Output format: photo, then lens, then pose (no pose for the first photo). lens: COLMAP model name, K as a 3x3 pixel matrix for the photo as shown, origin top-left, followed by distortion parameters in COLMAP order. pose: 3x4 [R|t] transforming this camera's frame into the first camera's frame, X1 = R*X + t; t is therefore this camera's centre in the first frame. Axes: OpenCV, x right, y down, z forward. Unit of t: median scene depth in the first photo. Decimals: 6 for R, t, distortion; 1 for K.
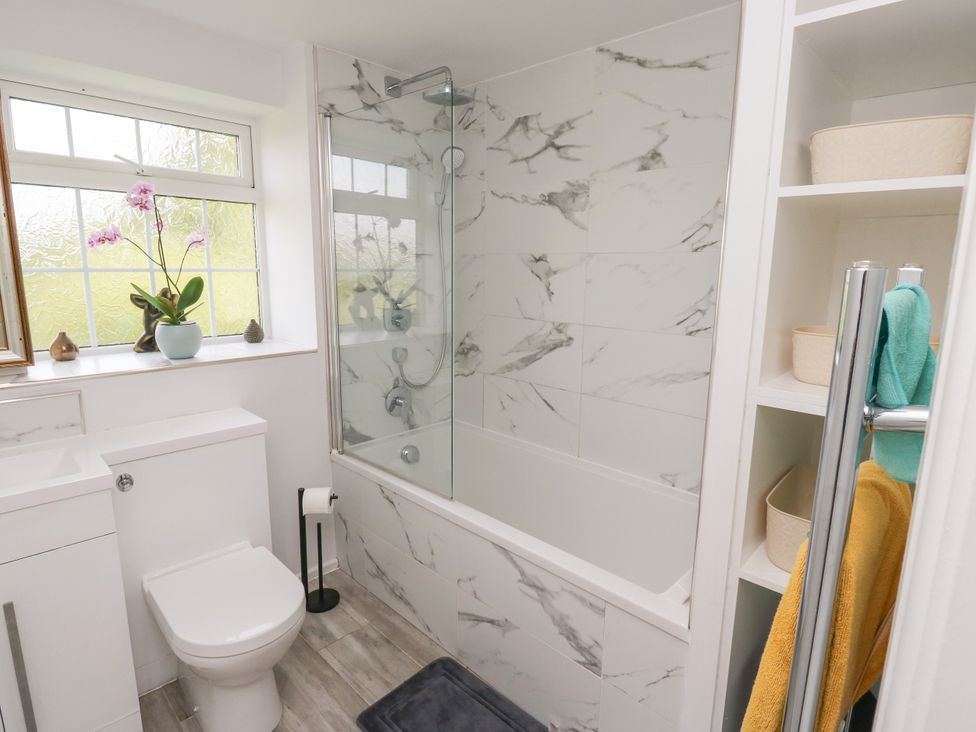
lens RADIAL K [[508.8, 0, 498.9], [0, 508.8, 357.5], [0, 0, 1]] dist [0.000771, -0.013602]
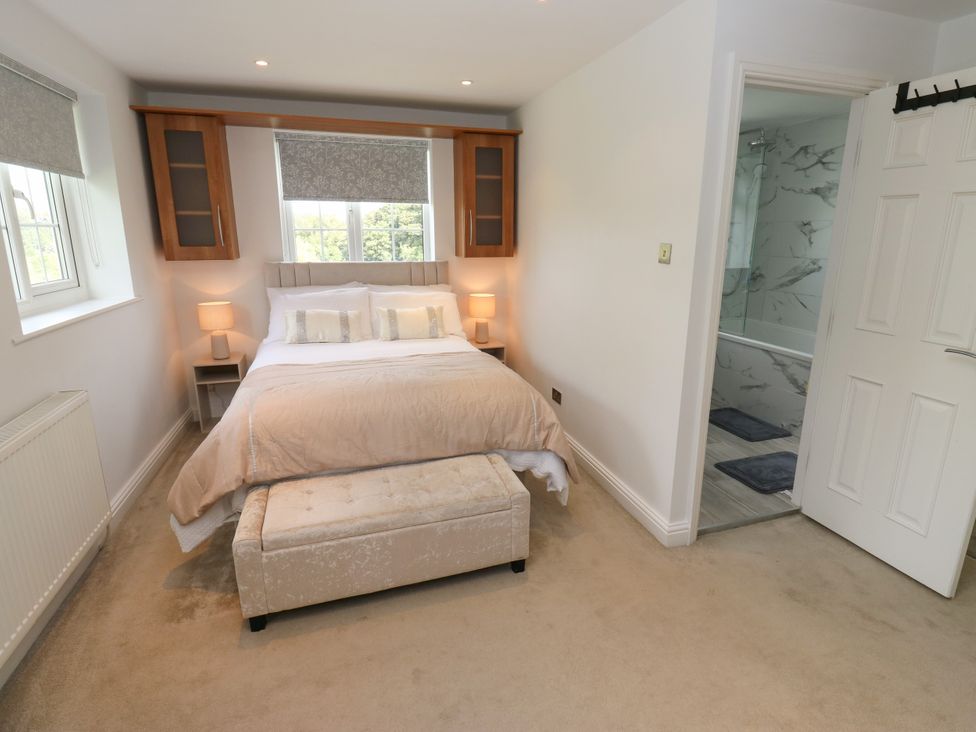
lens RADIAL K [[508.8, 0, 498.9], [0, 508.8, 357.5], [0, 0, 1]] dist [0.000771, -0.013602]
pose [[0.870482, 0.103418, -0.481213, 0.052547], [-0.077076, 0.994257, 0.074250, 0.275898], [0.486128, -0.027544, 0.873454, -1.353522]]
